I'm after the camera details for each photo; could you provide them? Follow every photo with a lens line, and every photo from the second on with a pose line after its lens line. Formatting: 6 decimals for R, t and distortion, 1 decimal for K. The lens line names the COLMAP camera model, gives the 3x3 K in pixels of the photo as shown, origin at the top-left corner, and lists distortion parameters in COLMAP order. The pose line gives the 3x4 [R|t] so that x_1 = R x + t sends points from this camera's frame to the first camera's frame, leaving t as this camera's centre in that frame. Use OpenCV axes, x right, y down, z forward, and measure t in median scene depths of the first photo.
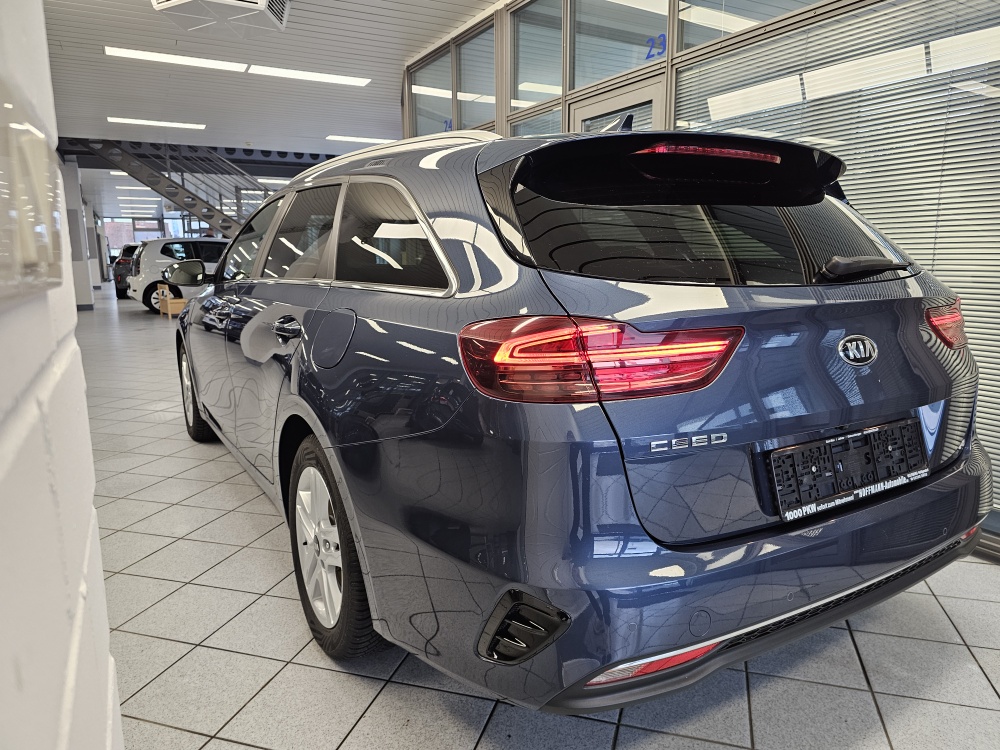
lens RADIAL K [[667.0, 0, 500.0], [0, 667.0, 375.0], [0, 0, 1]] dist [0.060107, -0.061043]
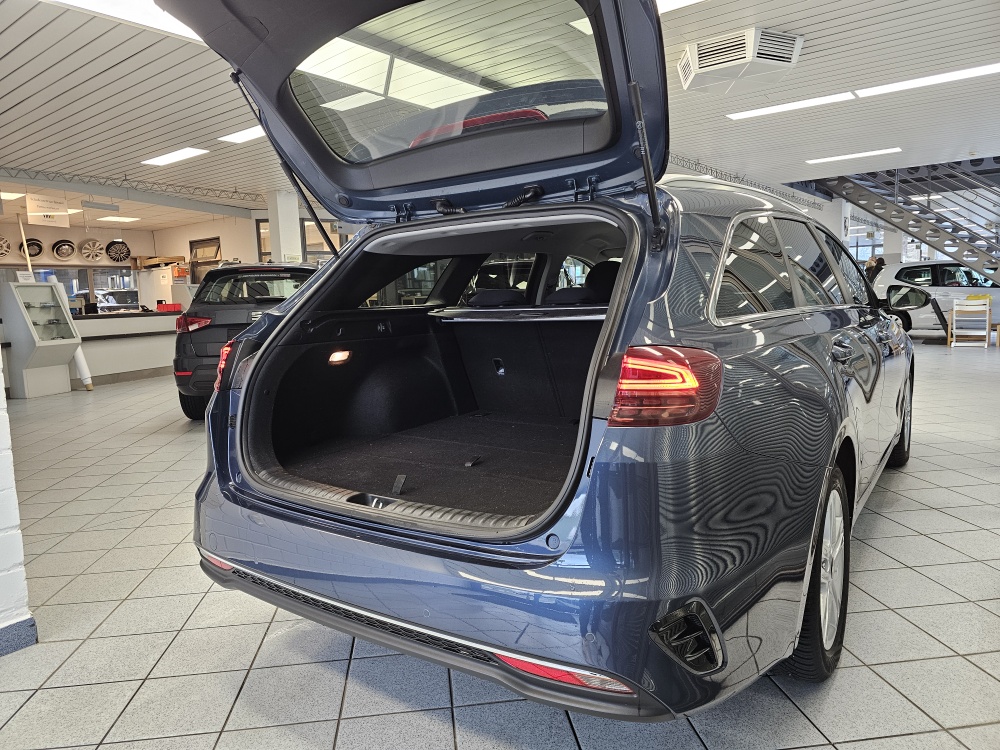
lens RADIAL K [[667.0, 0, 500.0], [0, 667.0, 375.0], [0, 0, 1]] dist [0.060107, -0.061043]
pose [[0.411412, 0.098425, -0.906119, 0.179518], [-0.128783, 0.990456, 0.049114, -0.016428], [0.902305, 0.096486, 0.420161, 0.083164]]
